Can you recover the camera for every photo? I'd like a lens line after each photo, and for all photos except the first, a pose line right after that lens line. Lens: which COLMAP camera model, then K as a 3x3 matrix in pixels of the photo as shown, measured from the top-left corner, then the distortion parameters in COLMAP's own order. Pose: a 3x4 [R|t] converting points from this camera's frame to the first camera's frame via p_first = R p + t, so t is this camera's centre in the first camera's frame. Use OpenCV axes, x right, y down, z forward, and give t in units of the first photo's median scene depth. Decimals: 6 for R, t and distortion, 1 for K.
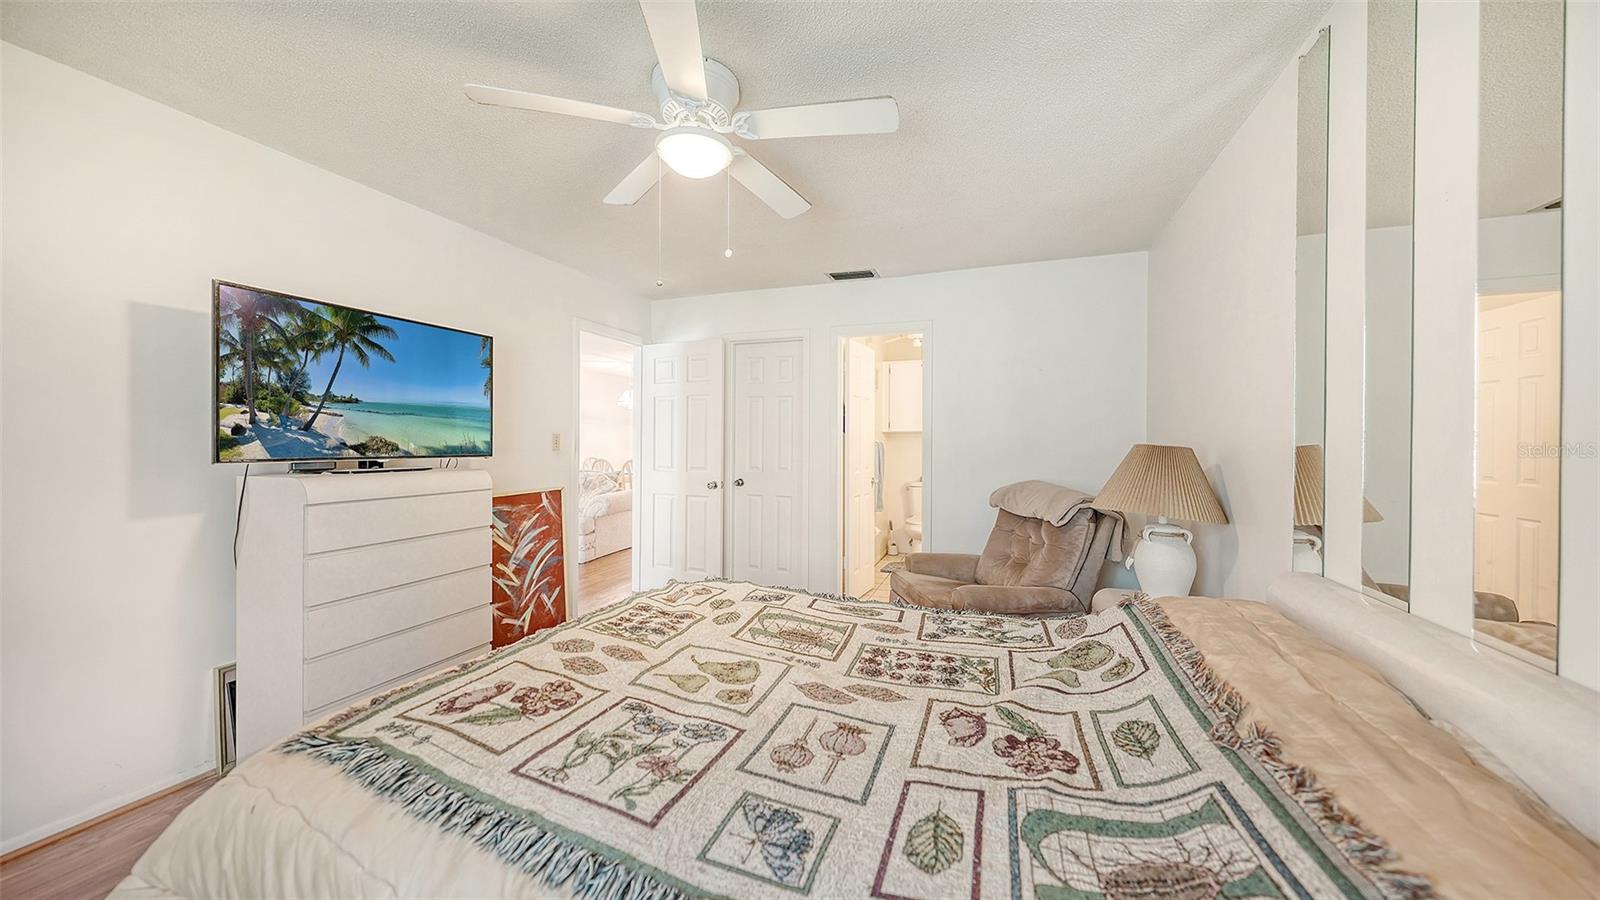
lens RADIAL K [[552.9, 0, 802.0], [0, 552.9, 443.0], [0, 0, 1]] dist [-0.006310, 0.000446]
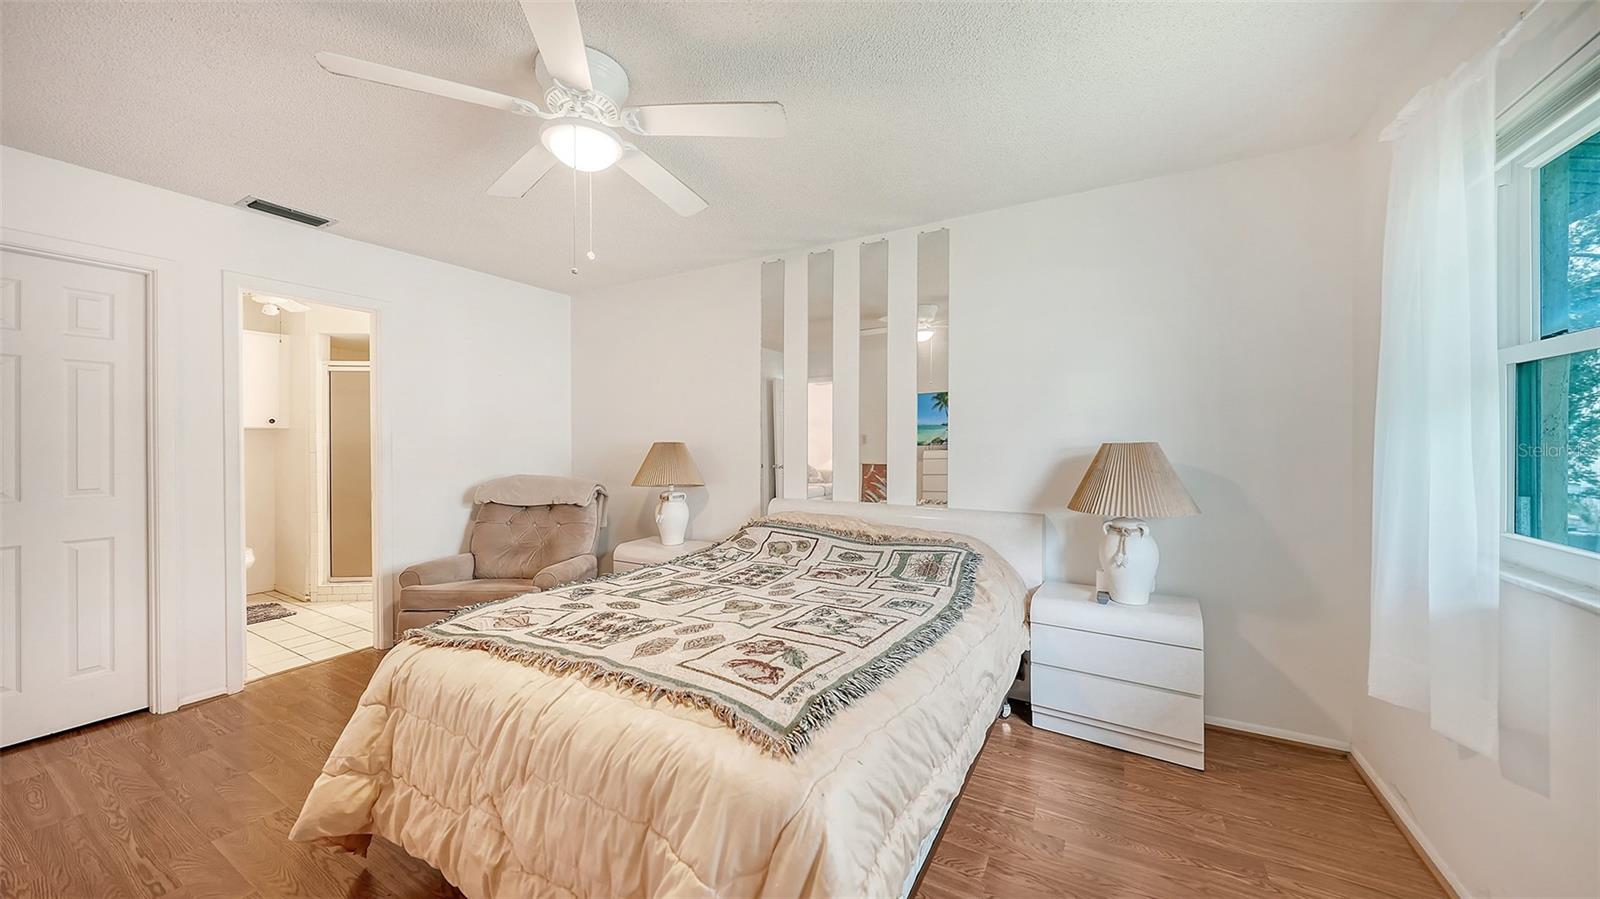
lens RADIAL K [[552.9, 0, 786.5], [0, 552.9, 453.5], [0, 0, 1]] dist [-0.006310, 0.000446]
pose [[0.172547, -0.025766, 0.984664, -1.591325], [0.007240, 0.999664, 0.024890, -0.003204], [-0.984975, 0.002834, 0.172676, 0.706460]]
